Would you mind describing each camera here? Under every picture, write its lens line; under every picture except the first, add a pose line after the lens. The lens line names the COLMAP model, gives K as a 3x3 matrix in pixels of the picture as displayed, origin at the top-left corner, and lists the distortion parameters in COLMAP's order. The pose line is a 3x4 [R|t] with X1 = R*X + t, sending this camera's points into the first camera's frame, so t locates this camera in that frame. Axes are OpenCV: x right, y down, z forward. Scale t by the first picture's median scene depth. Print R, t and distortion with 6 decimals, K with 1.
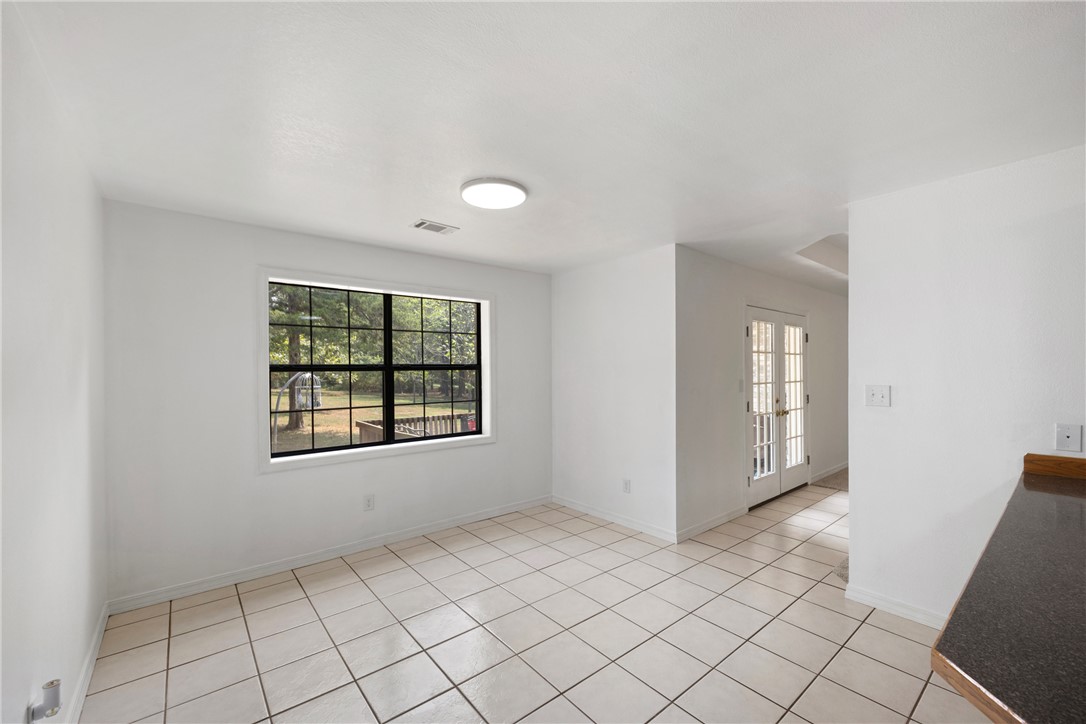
lens RADIAL K [[441.5, 0, 543.9], [0, 441.5, 369.5], [0, 0, 1]] dist [-0.022247, -0.000005]
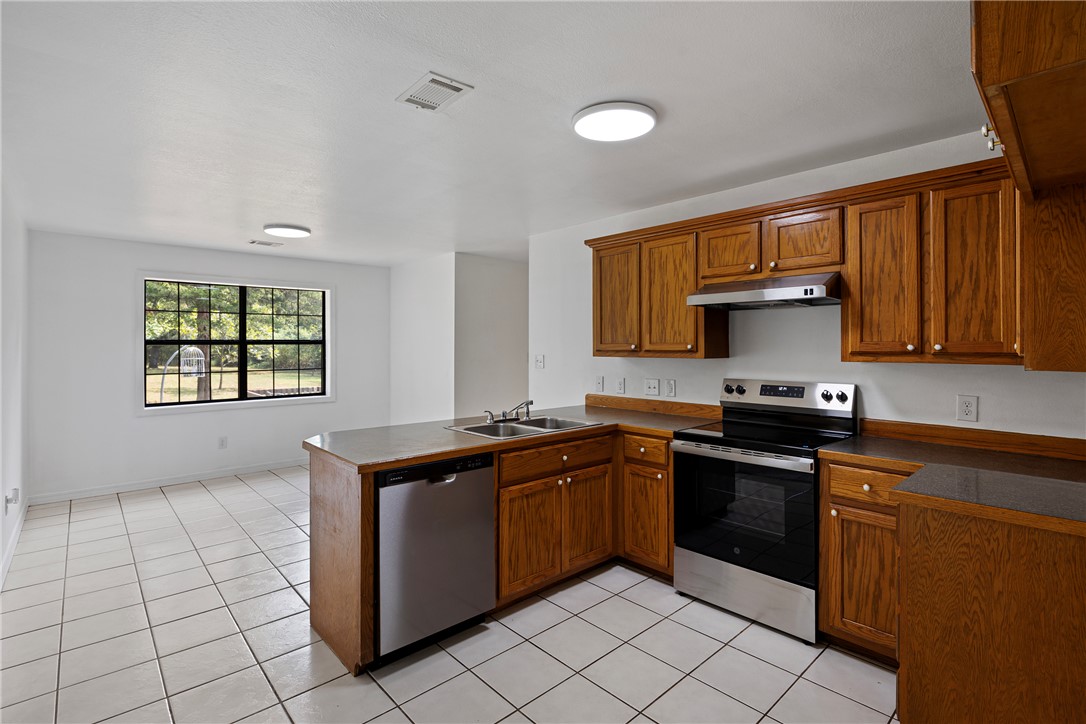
lens RADIAL K [[510.7, 0, 544.3], [0, 510.7, 340.9], [0, 0, 1]] dist [-0.026662, 0.000742]
pose [[0.998341, 0.003415, 0.057476, 0.401887], [-0.002941, 0.999961, -0.008327, 0.001384], [-0.057502, 0.008144, 0.998312, -0.489860]]
